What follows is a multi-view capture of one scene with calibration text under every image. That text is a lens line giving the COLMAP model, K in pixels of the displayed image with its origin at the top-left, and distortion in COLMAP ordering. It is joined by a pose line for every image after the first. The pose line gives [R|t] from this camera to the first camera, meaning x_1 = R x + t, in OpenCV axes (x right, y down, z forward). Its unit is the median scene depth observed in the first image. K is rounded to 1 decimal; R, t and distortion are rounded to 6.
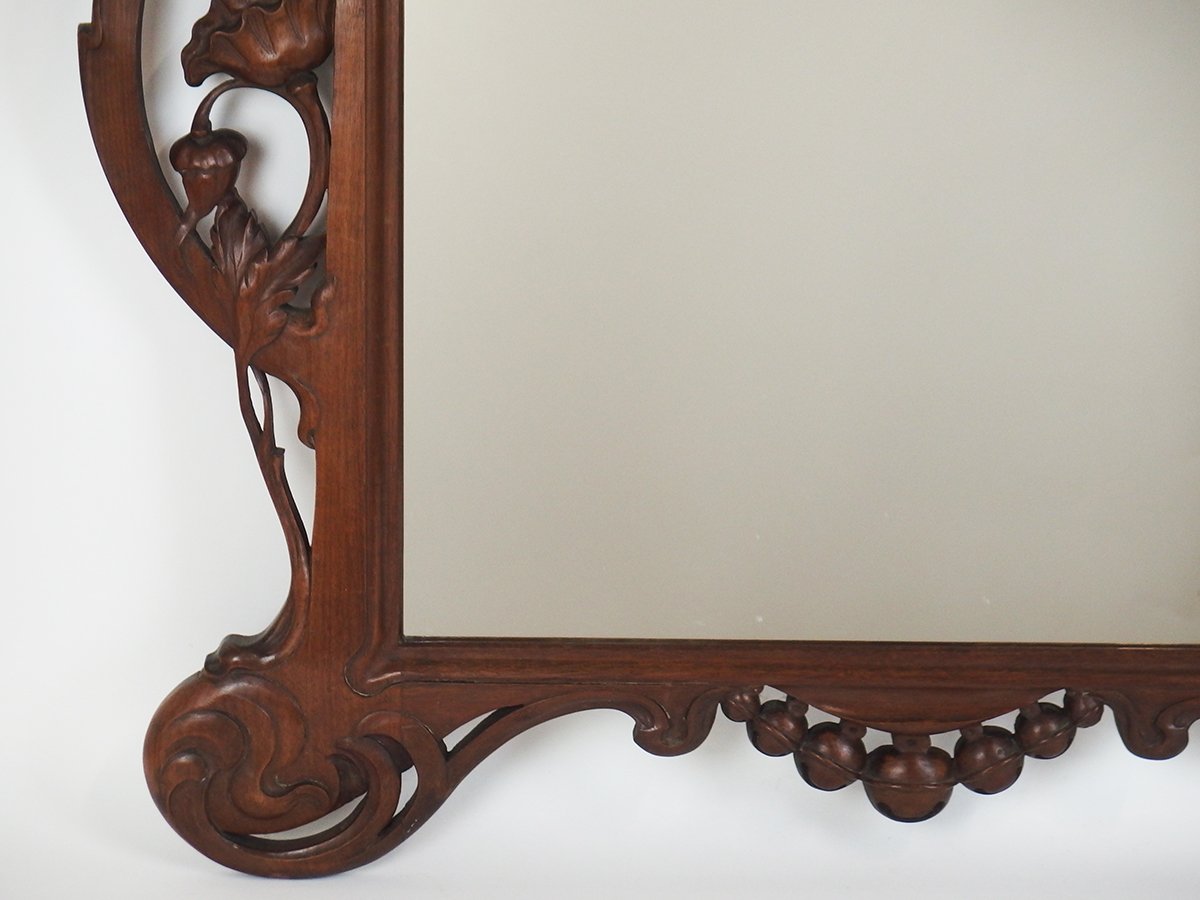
lens RADIAL K [[3845.1, 0, 601.1], [0, 3845.1, 454.3], [0, 0, 1]] dist [0.157097, 0.000000]
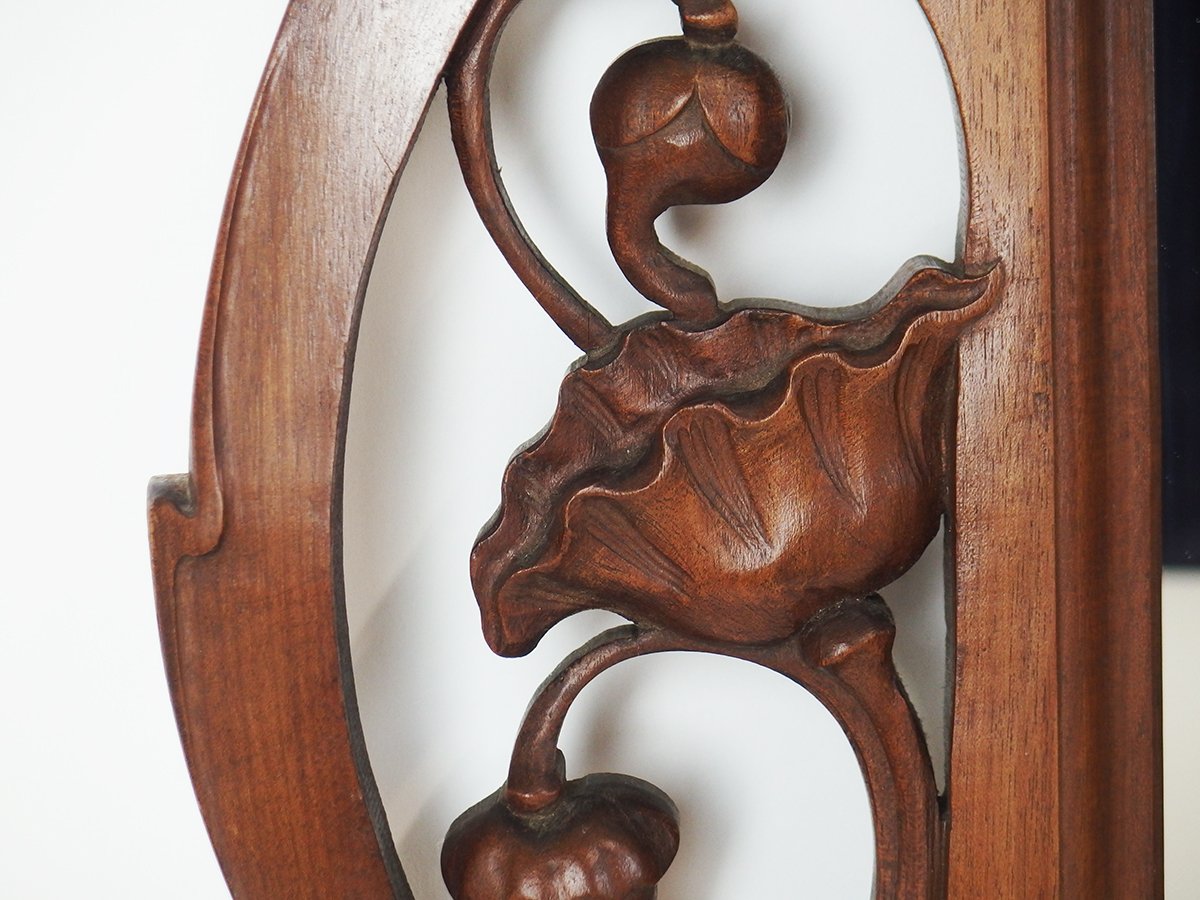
lens RADIAL K [[4073.5, 0, 601.8], [0, 4073.5, 447.0], [0, 0, 1]] dist [-0.155224, 0.000000]
pose [[0.998693, -0.049866, -0.011247, -0.093772], [0.049047, 0.996743, -0.064017, -0.090892], [0.014403, 0.063382, 0.997885, 0.662542]]
